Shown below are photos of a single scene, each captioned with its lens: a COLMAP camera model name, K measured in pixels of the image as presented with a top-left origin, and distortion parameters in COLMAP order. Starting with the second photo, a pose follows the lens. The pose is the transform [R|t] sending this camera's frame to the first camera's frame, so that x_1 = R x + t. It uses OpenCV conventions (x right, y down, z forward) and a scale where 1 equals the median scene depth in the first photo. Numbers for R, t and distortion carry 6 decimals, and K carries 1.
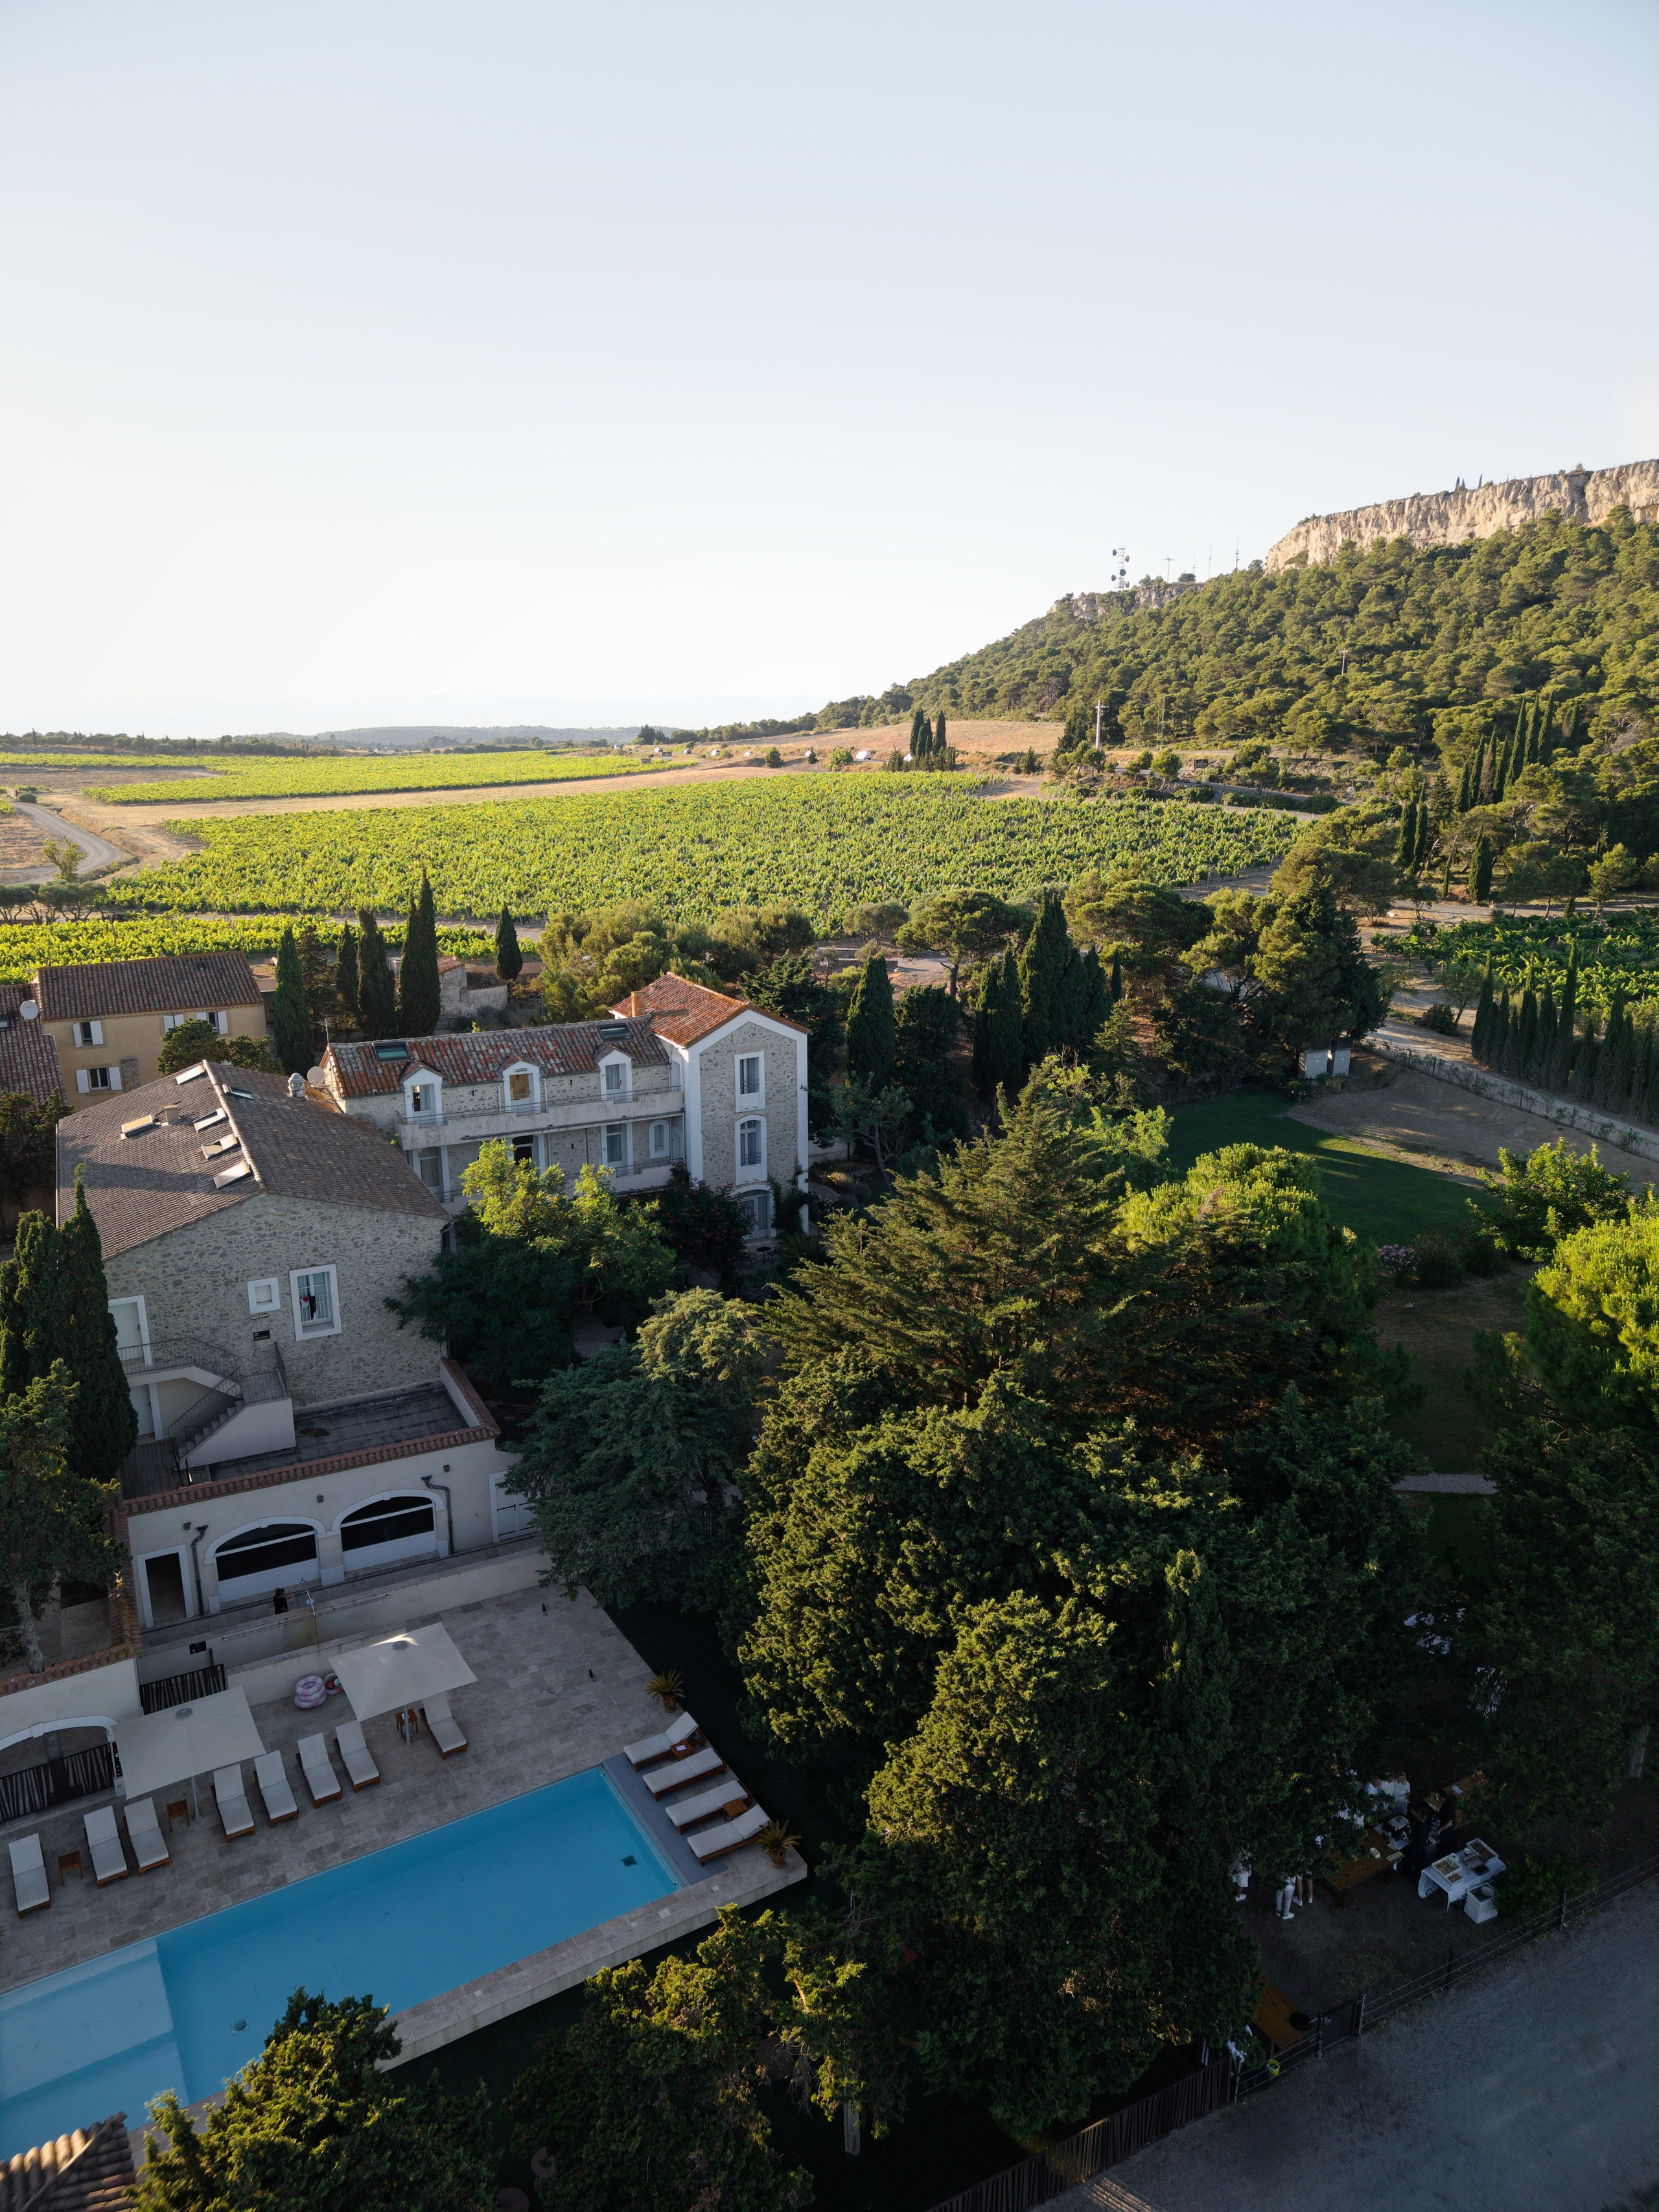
lens RADIAL K [[1587.1, 0, 829.5], [0, 1587.1, 1106.0], [0, 0, 1]] dist [0.022465, -0.004053]
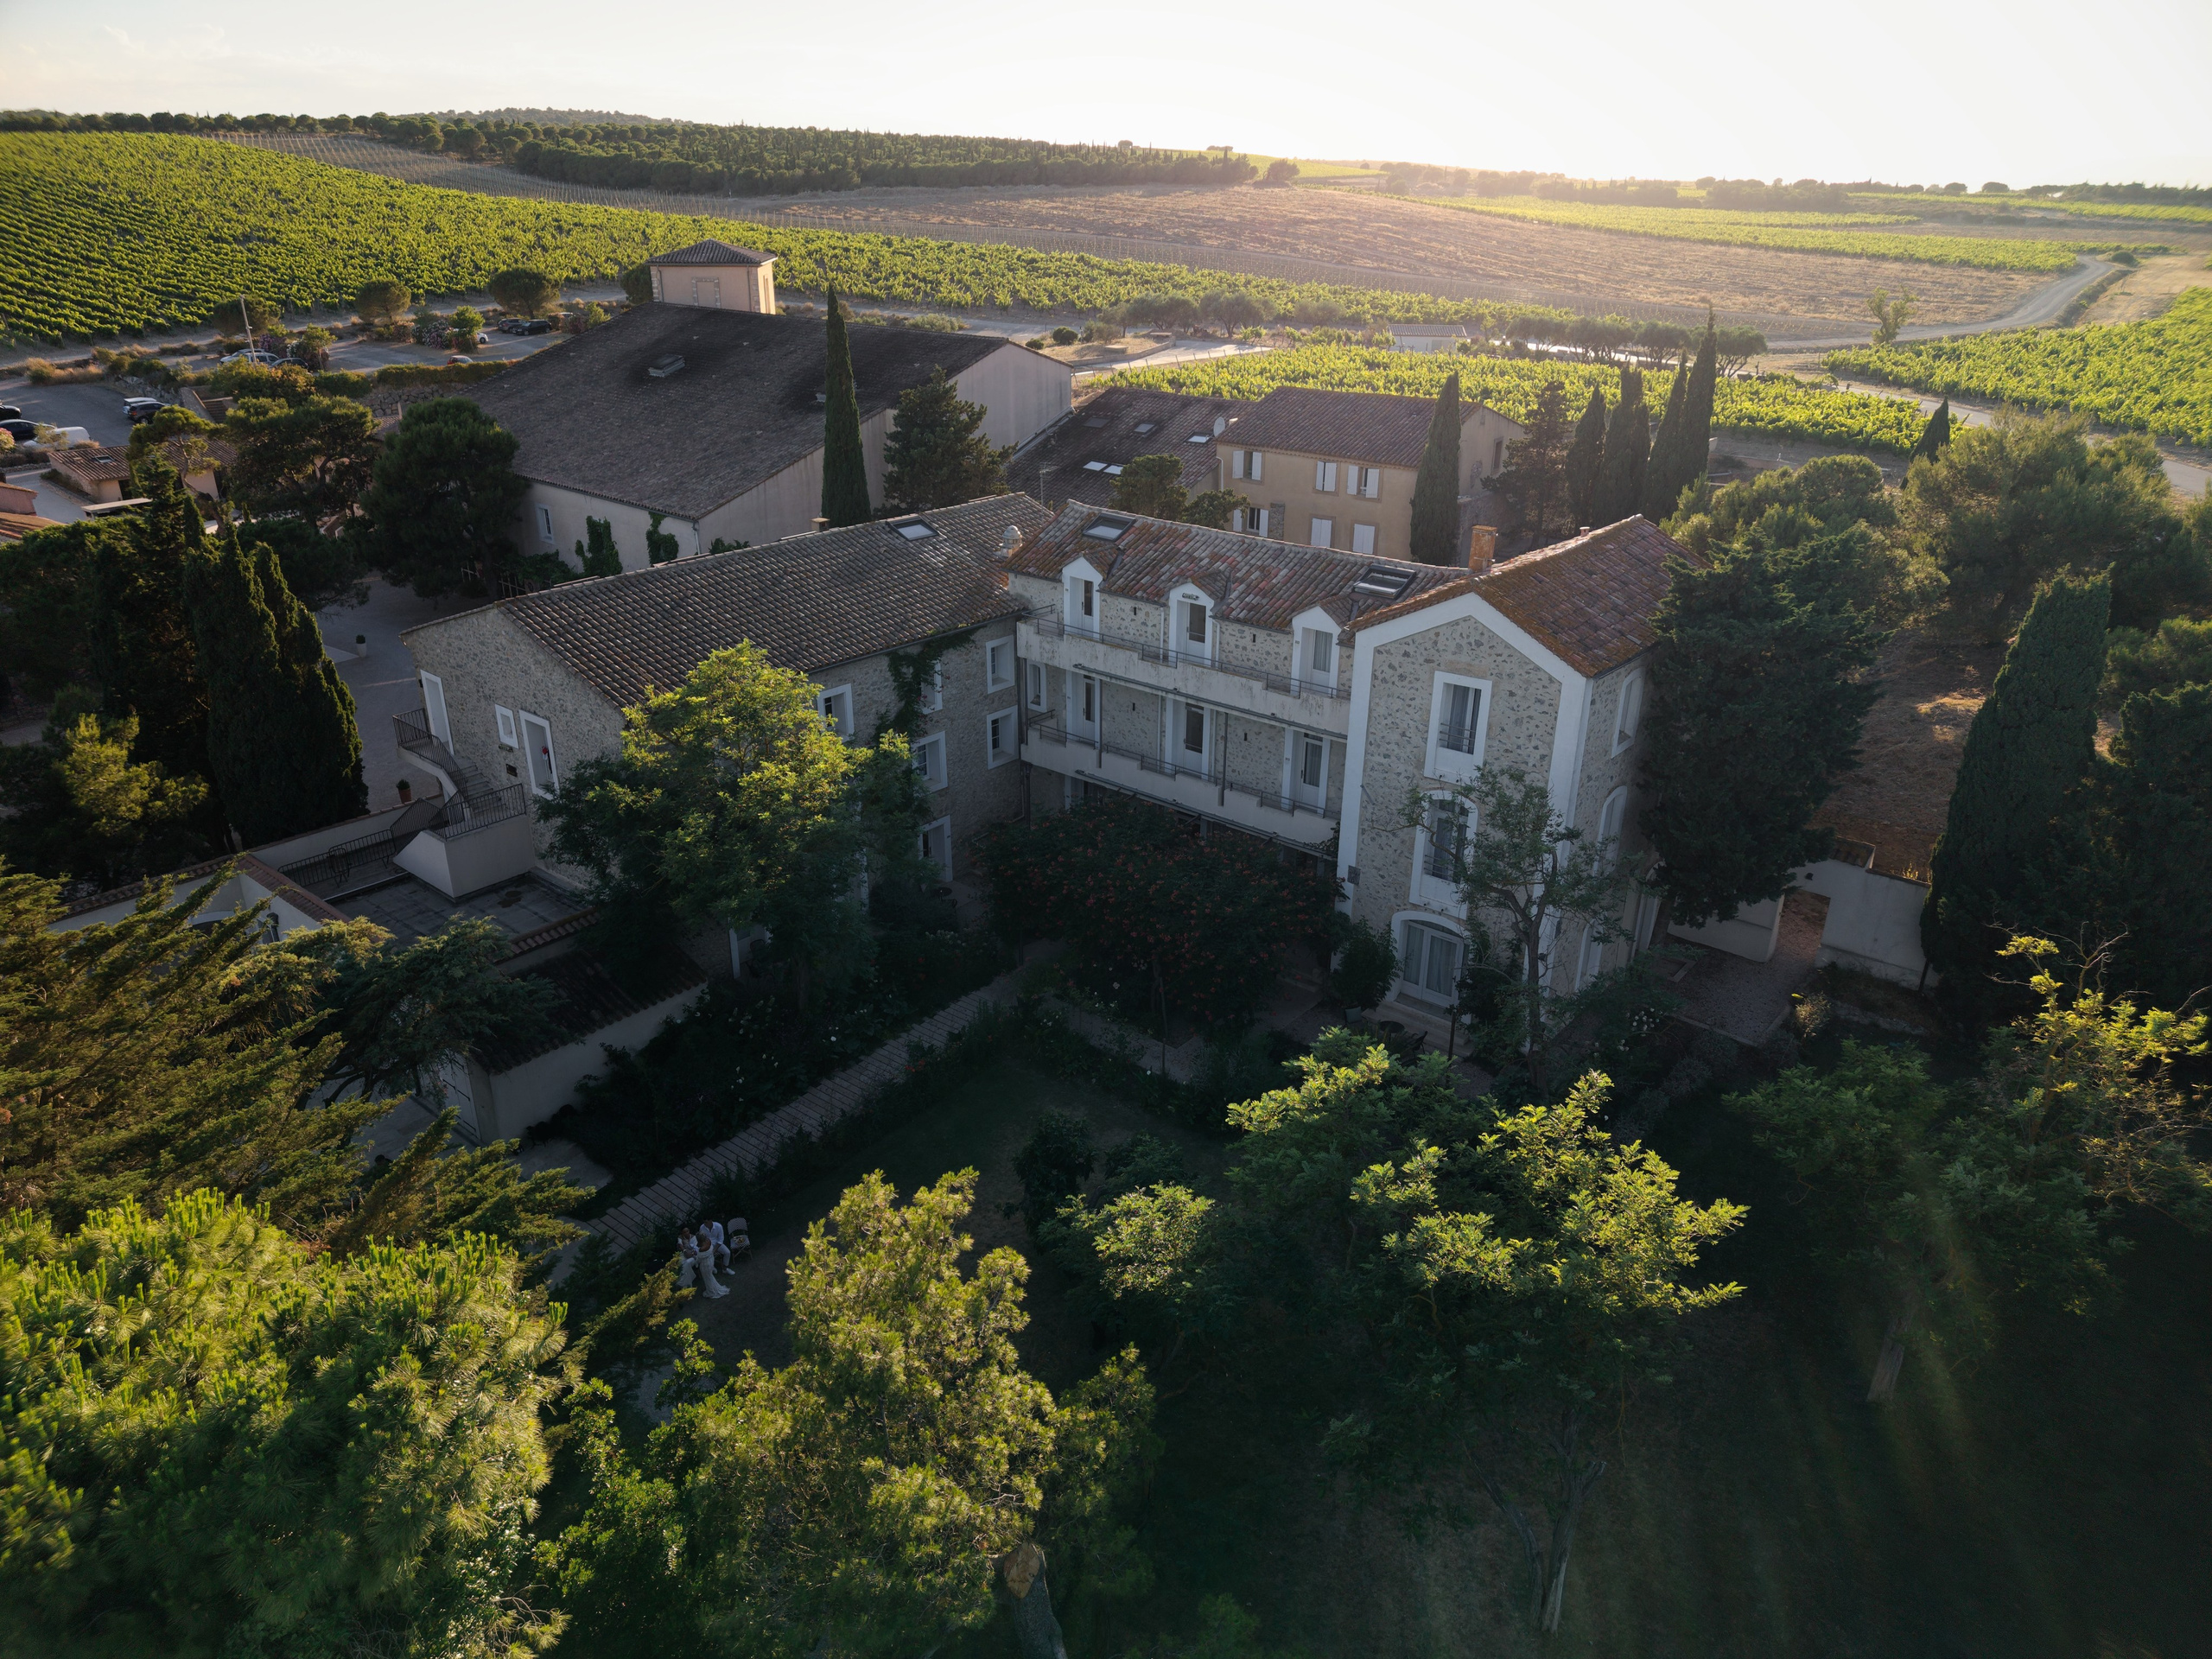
lens RADIAL K [[1543.1, 0, 1106.0], [0, 1543.1, 829.5], [0, 0, 1]] dist [-0.001977, -0.083016]
pose [[0.343600, 0.369563, -0.863344, 0.069467], [-0.222416, 0.925184, 0.307515, -0.022171], [0.912398, 0.086359, 0.400090, 0.130947]]
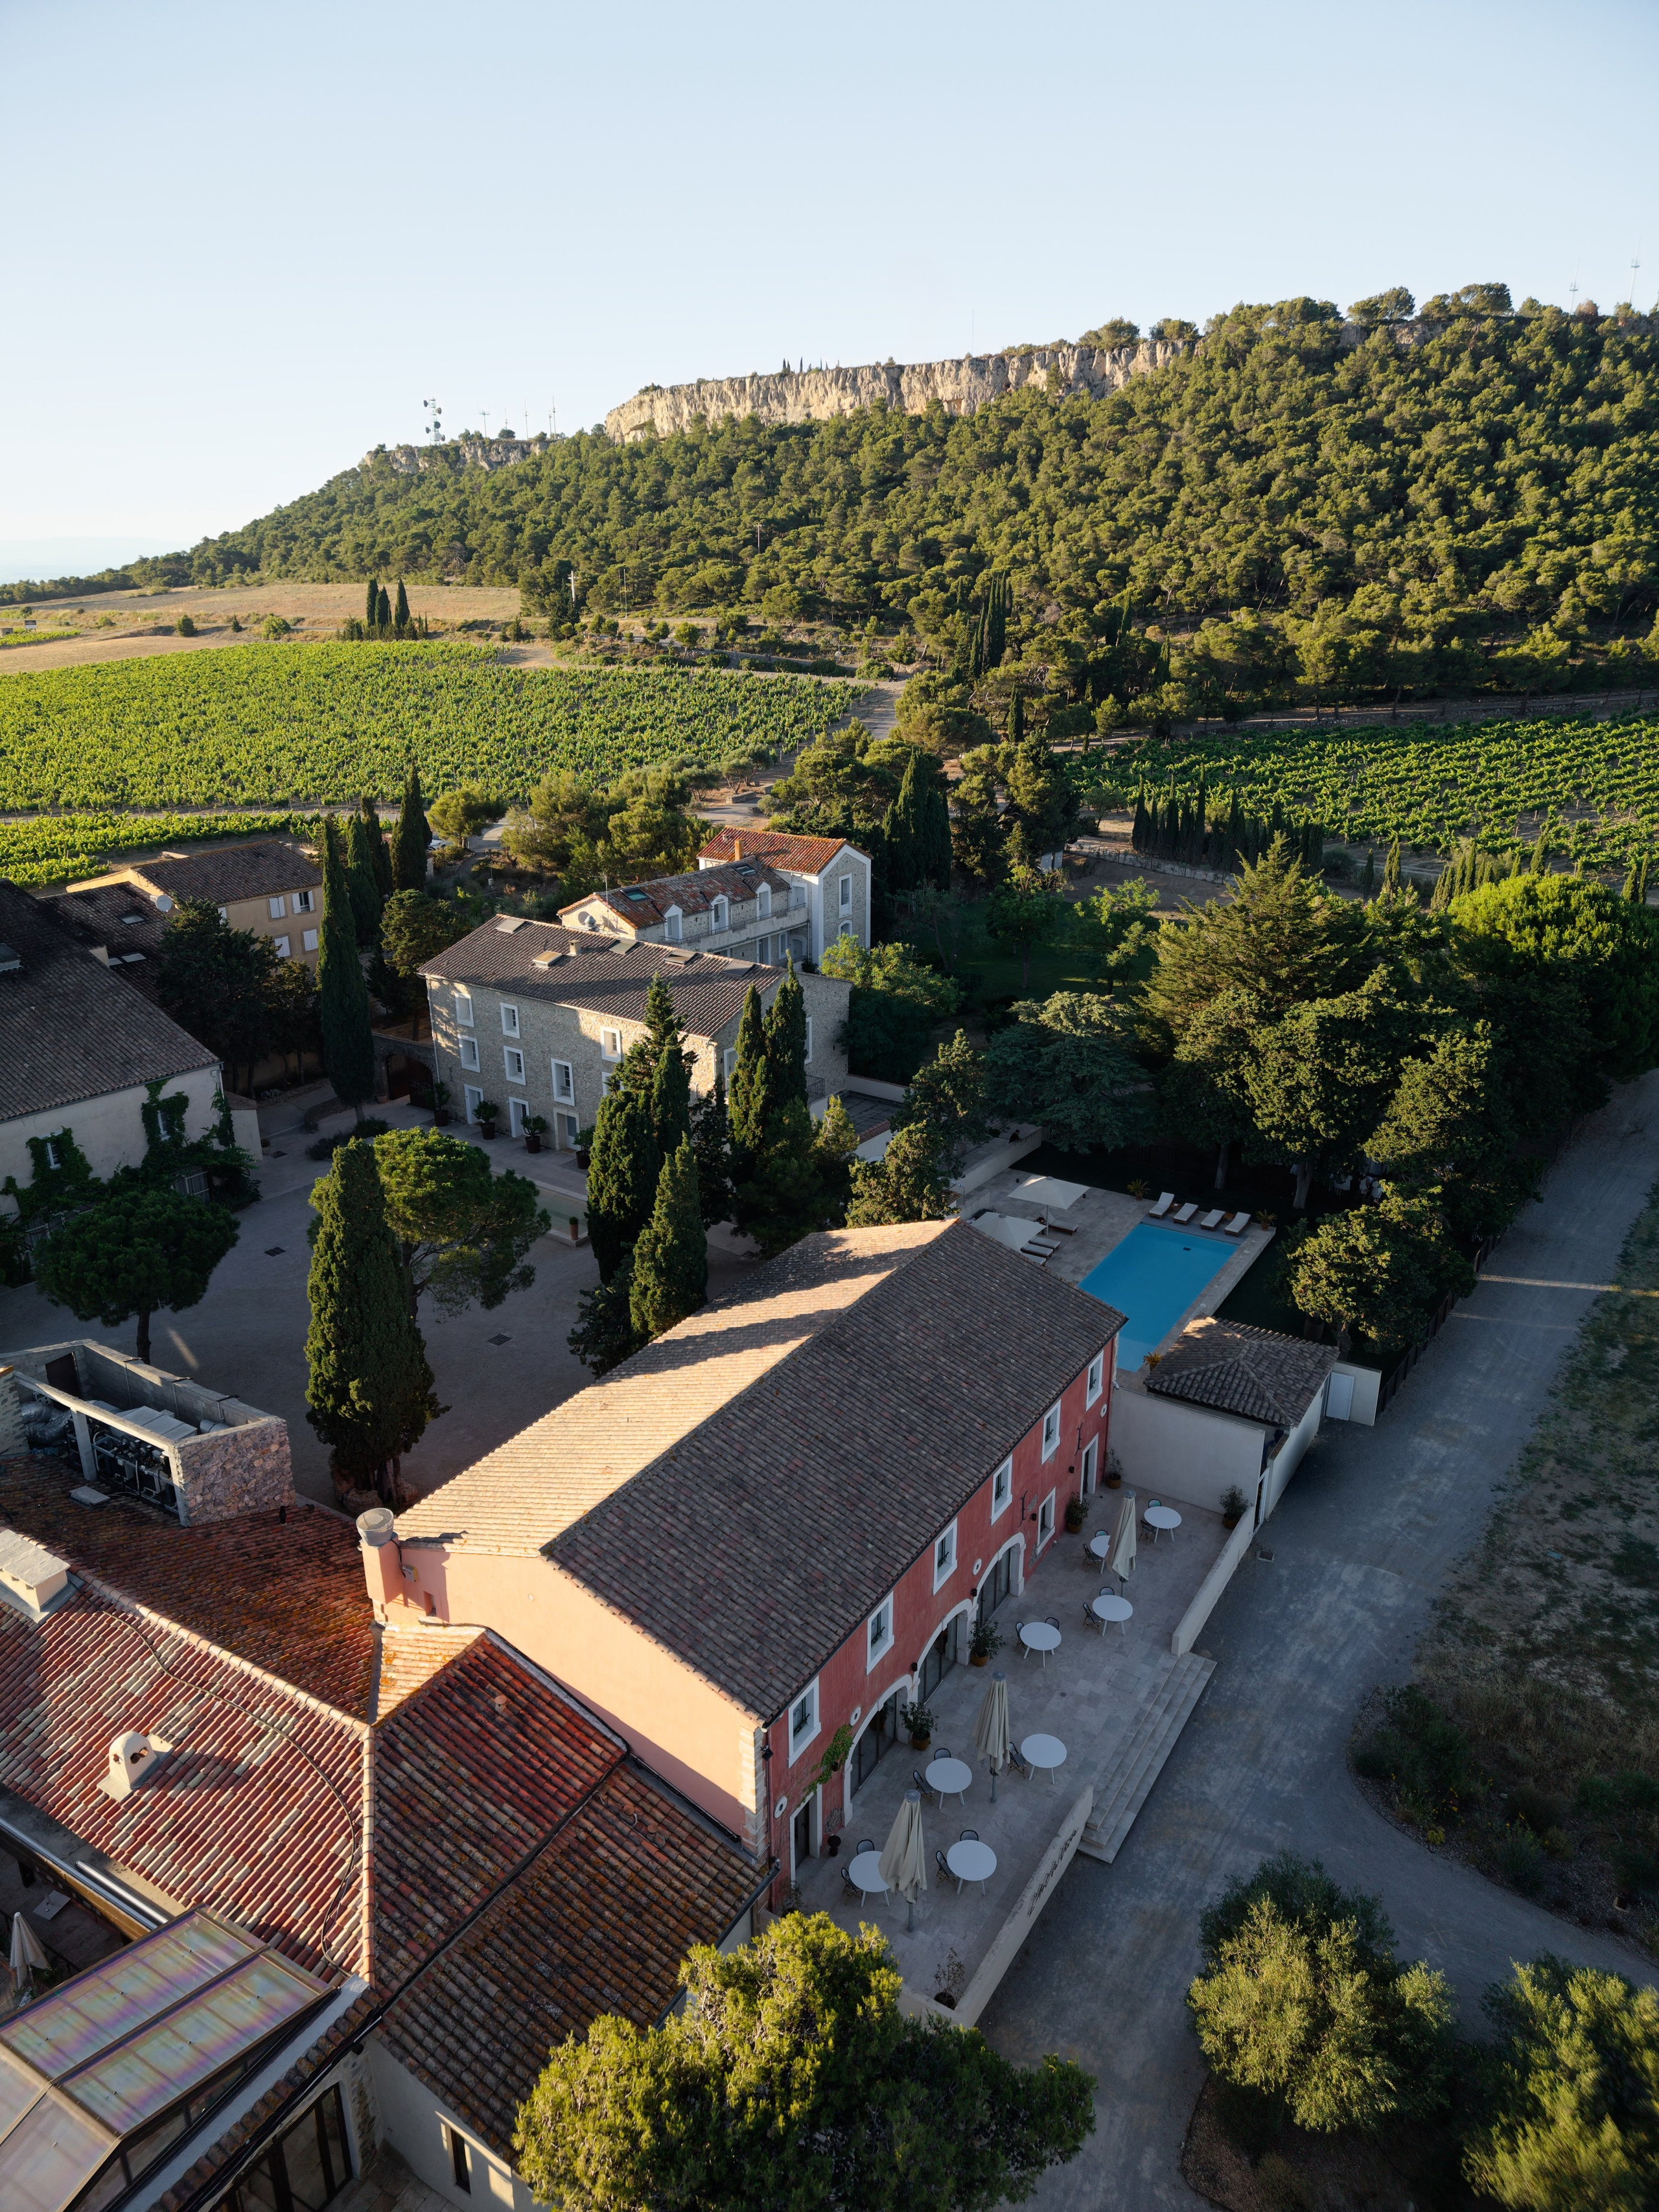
lens RADIAL K [[1536.2, 0, 874.2], [0, 1536.2, 1142.2], [0, 0, 1]] dist [0.010299, -0.005271]
pose [[0.889963, -0.162734, 0.426008, -0.125091], [0.111268, 0.983417, 0.143215, 0.001634], [-0.442249, -0.080055, 0.893312, -0.053052]]
